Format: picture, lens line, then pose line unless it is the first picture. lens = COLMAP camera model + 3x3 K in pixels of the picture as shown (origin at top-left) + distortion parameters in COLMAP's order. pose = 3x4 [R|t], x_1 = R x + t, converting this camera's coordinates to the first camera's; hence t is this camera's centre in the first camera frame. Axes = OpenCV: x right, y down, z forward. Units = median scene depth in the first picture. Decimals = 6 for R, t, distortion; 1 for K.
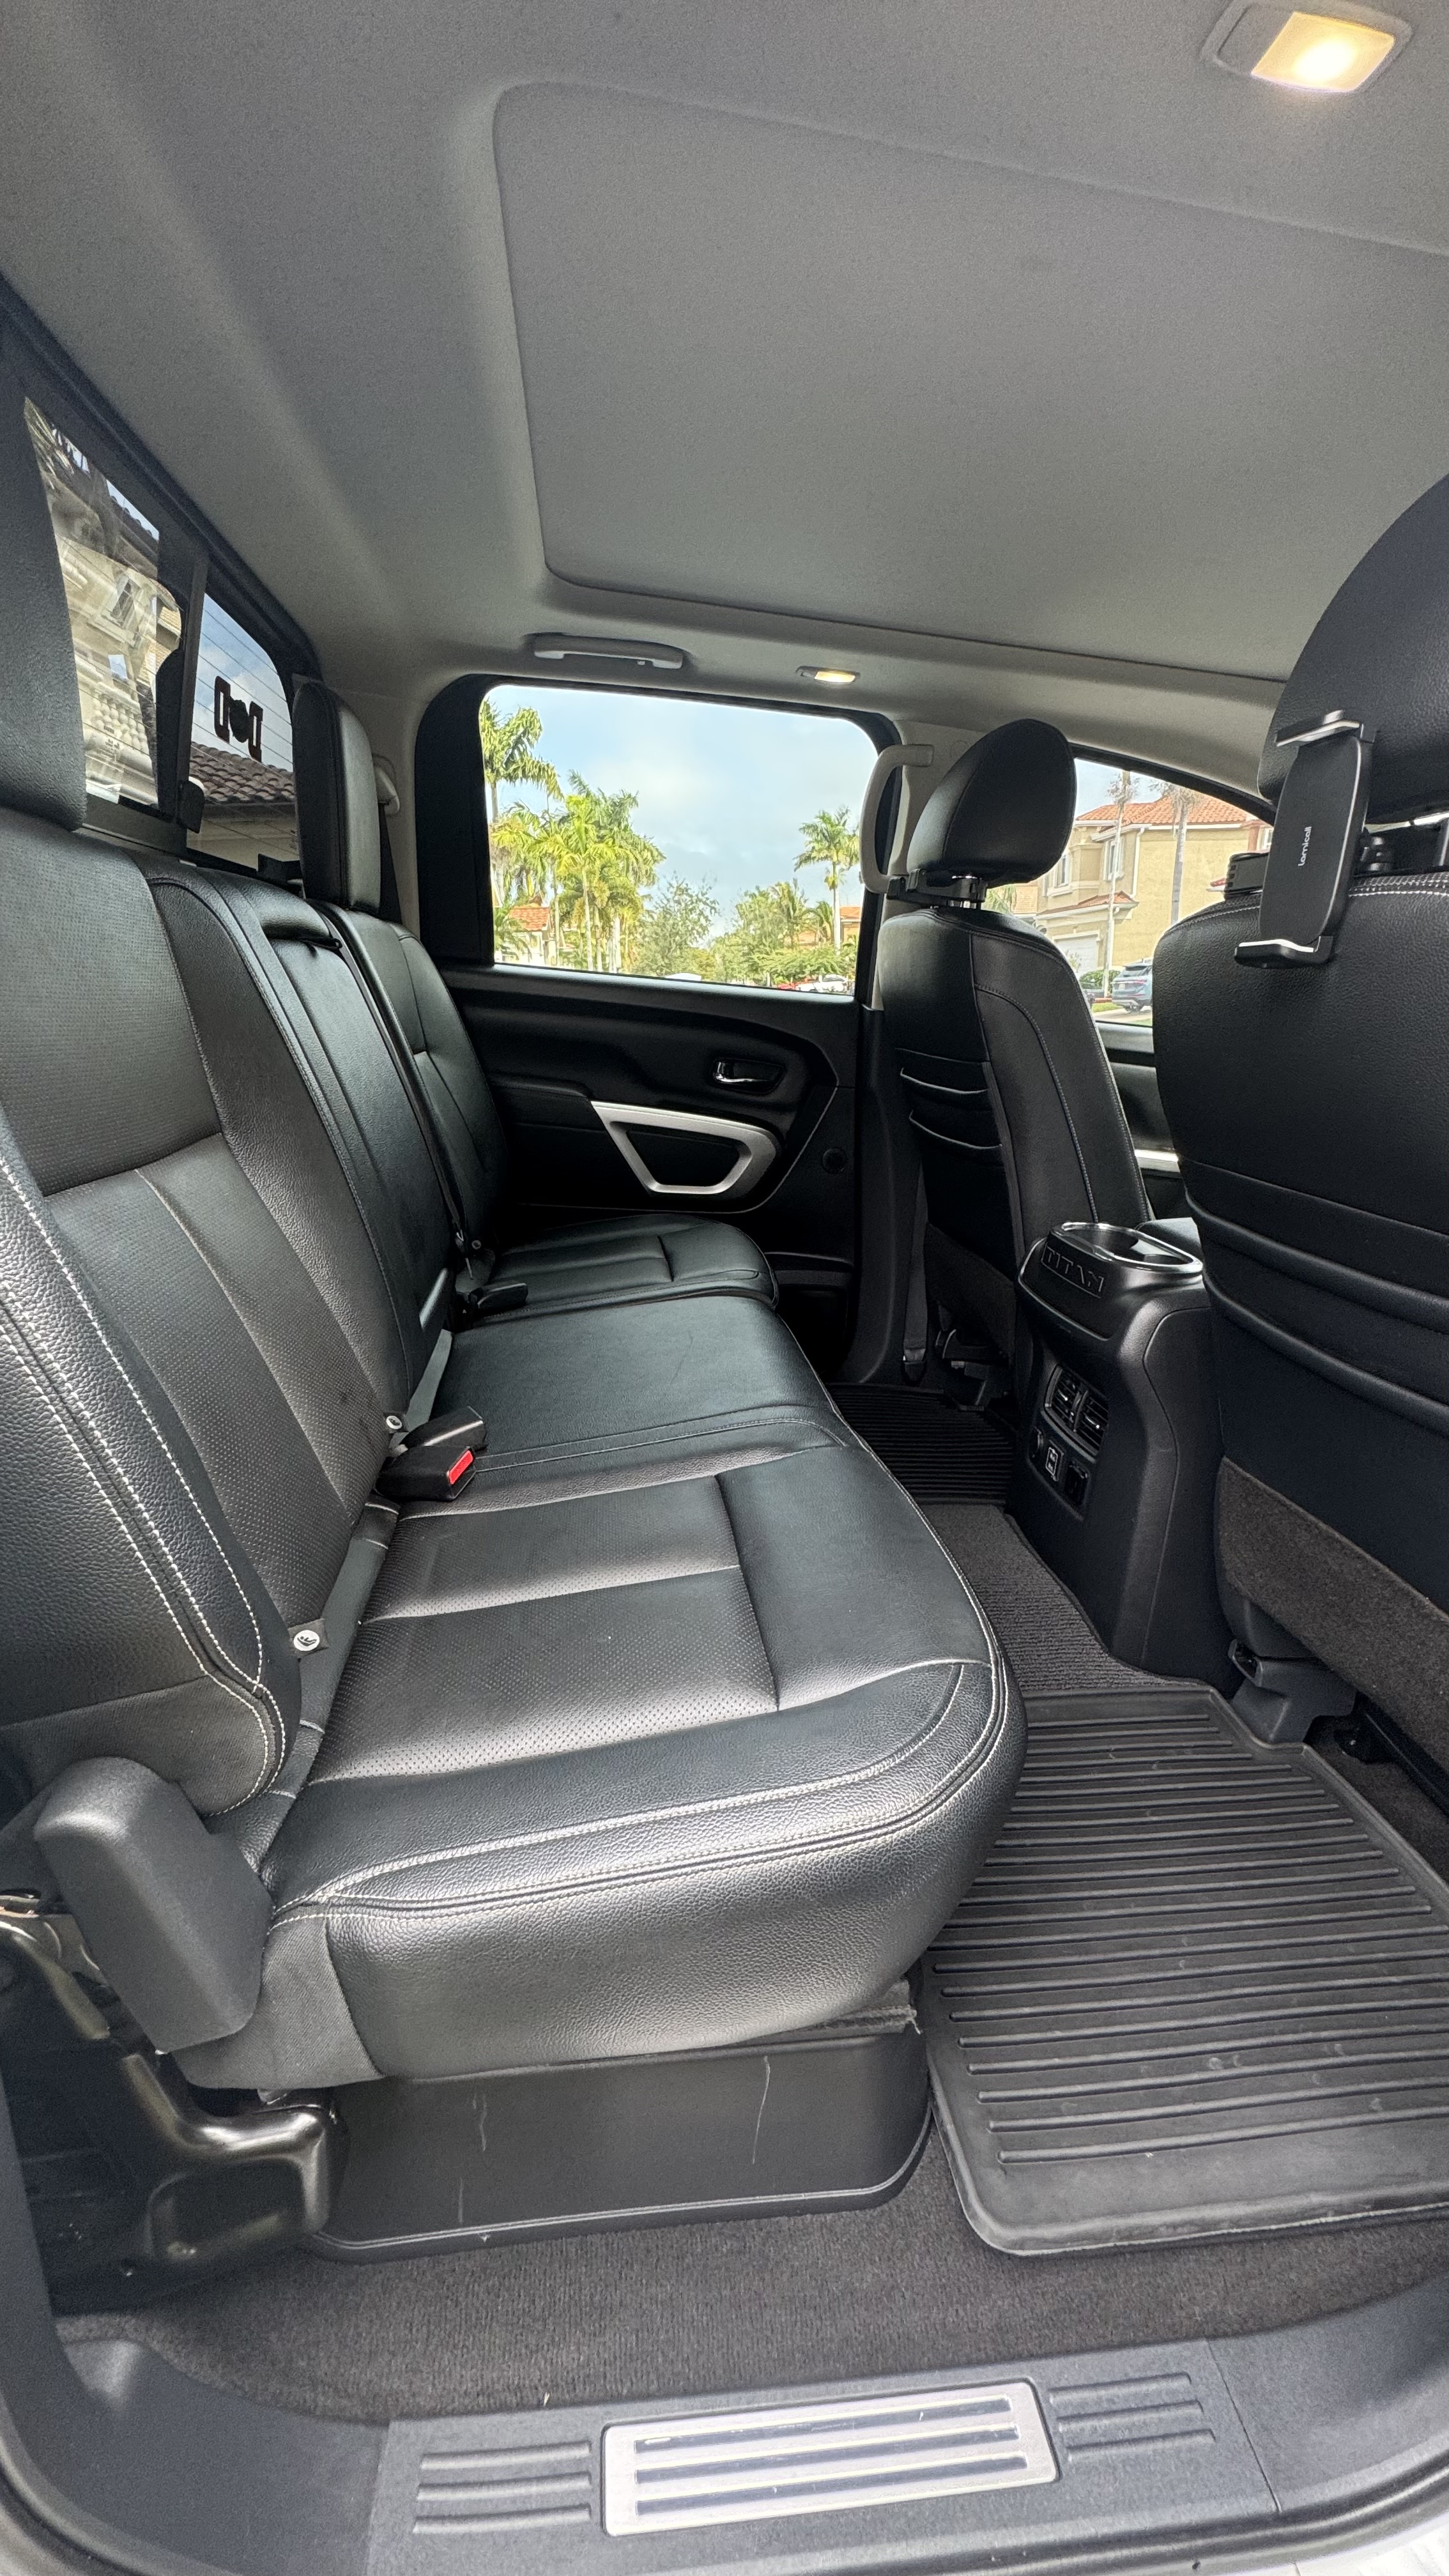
lens RADIAL K [[1030.3, 0, 723.8], [0, 1030.3, 1296.4], [0, 0, 1]] dist [-0.003281, -0.000334]
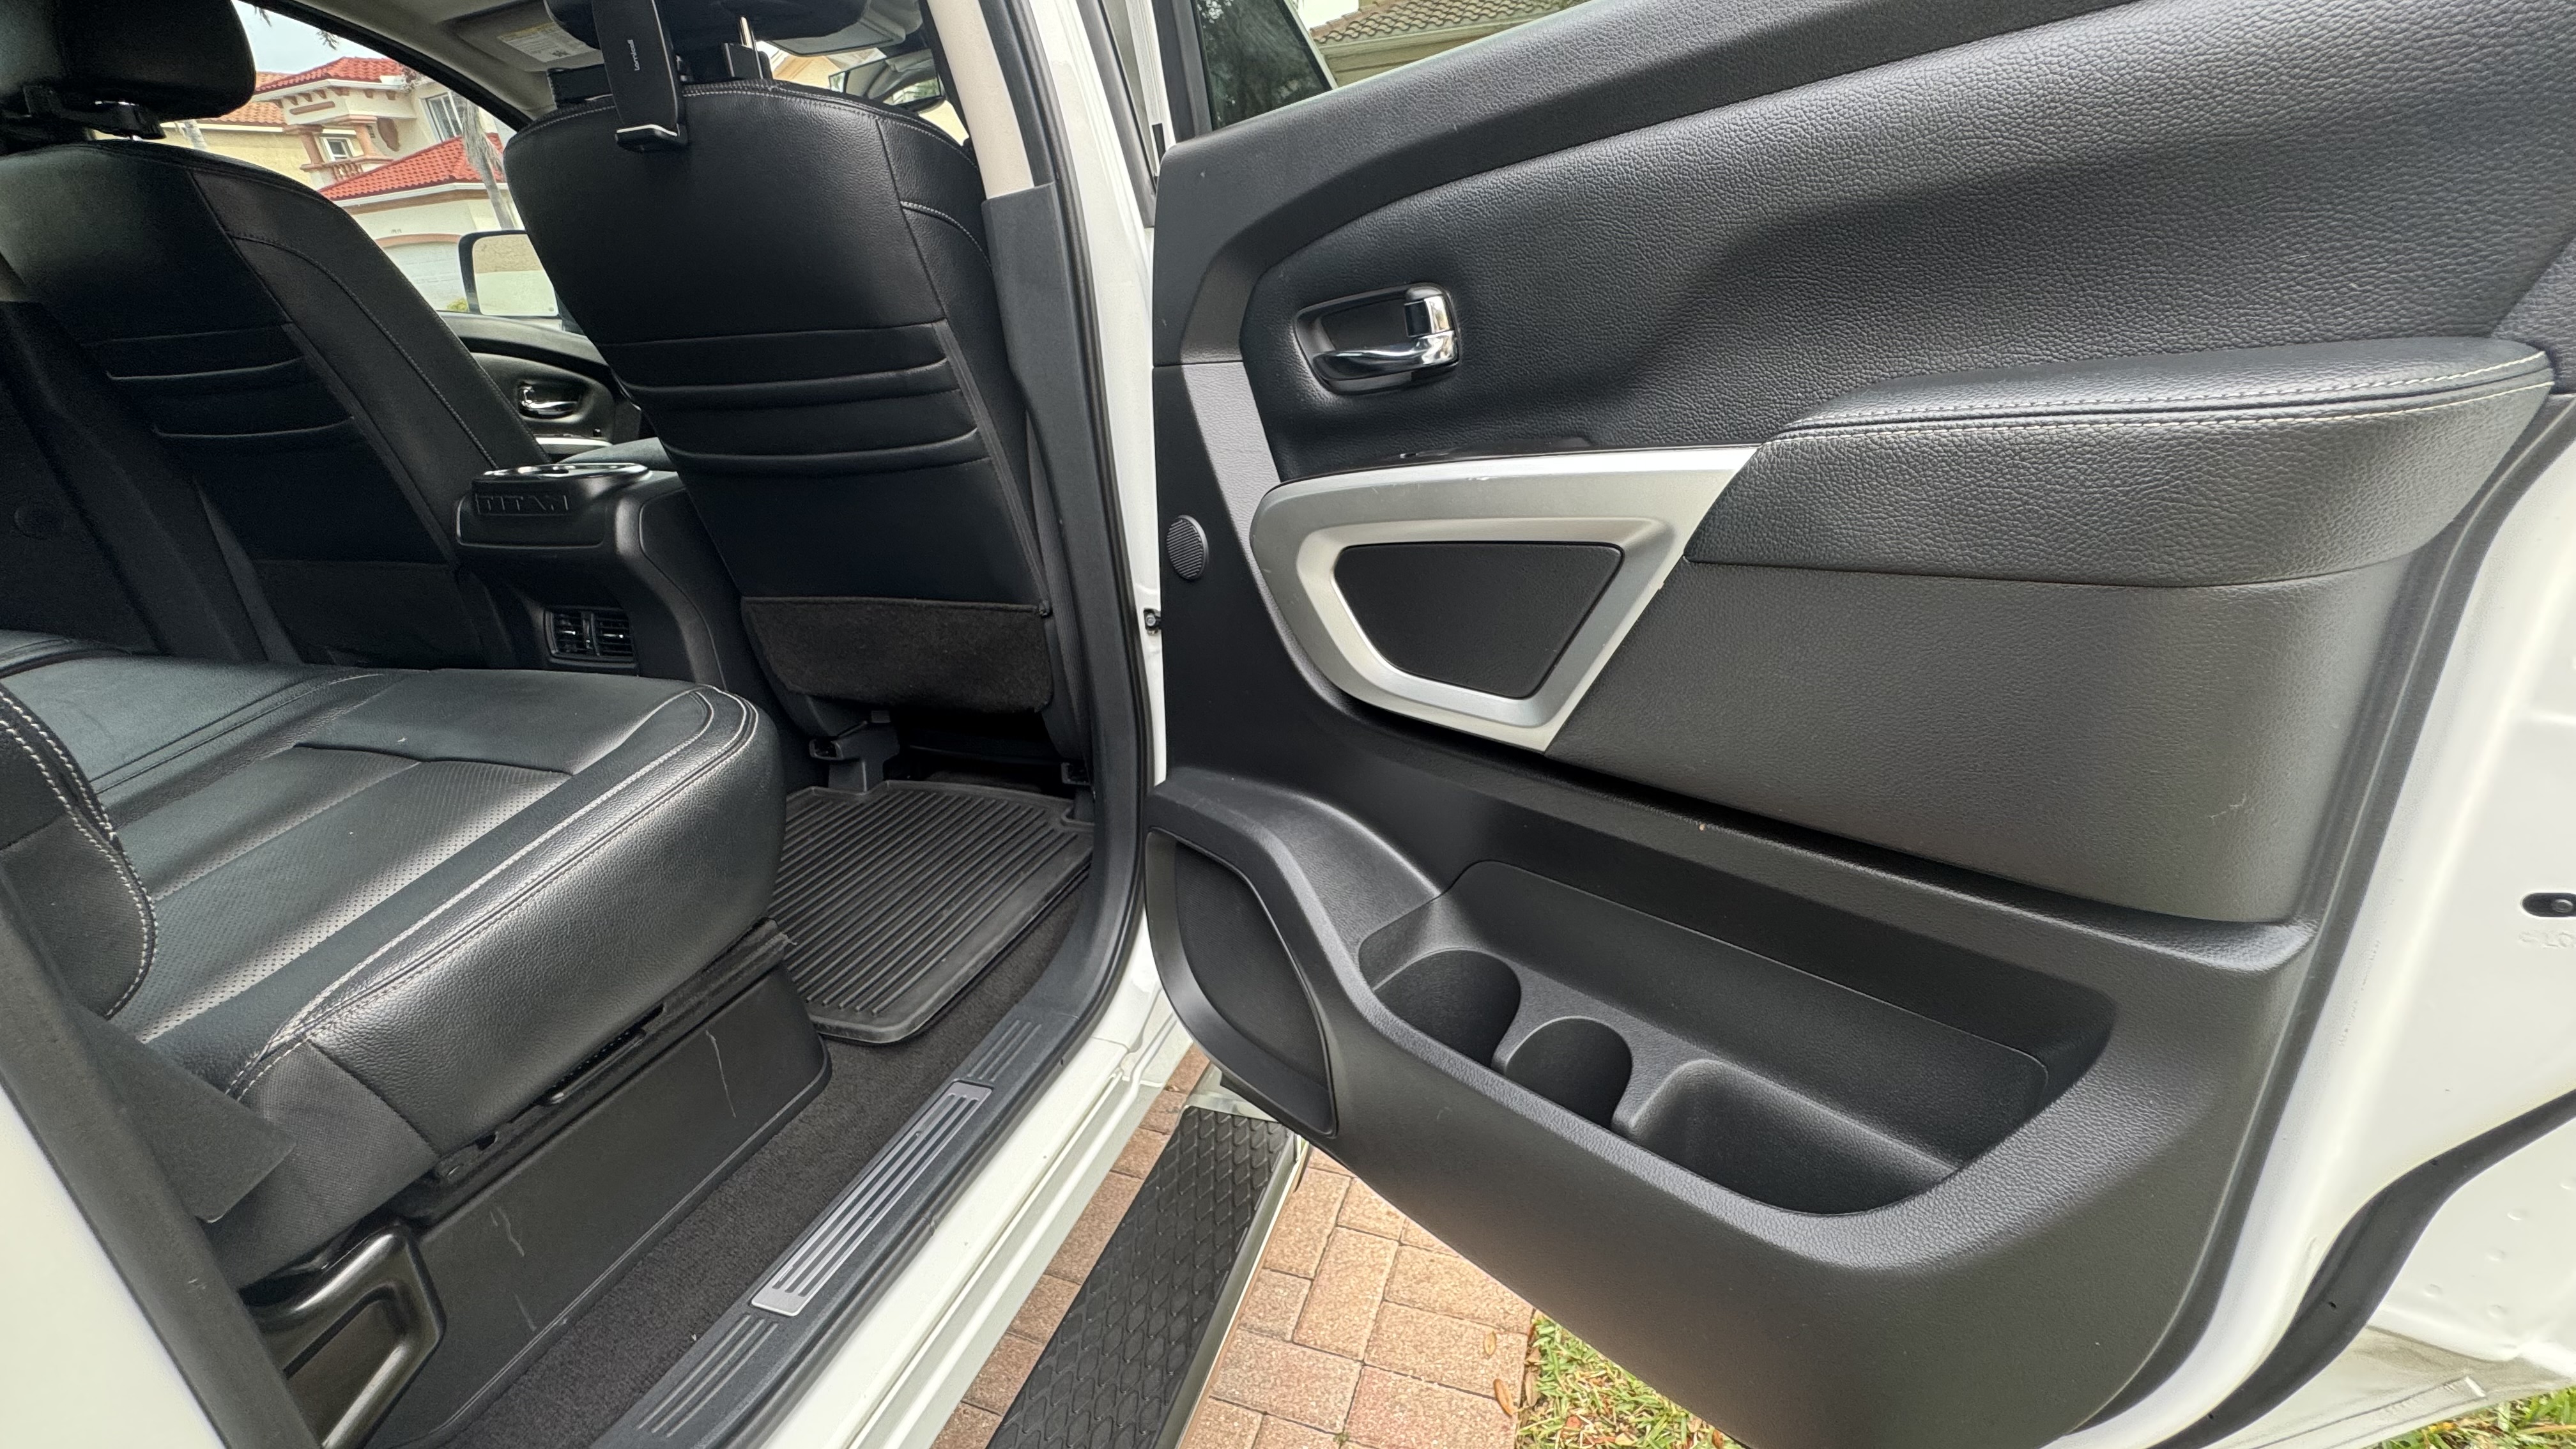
lens RADIAL K [[1030.3, 0, 1285.7], [0, 1030.3, 730.9], [0, 0, 1]] dist [-0.003281, -0.000334]
pose [[0.422810, -0.398759, 0.813771, -0.339034], [0.323624, 0.905213, 0.275422, 0.177291], [-0.846463, 0.146904, 0.511781, -0.195840]]
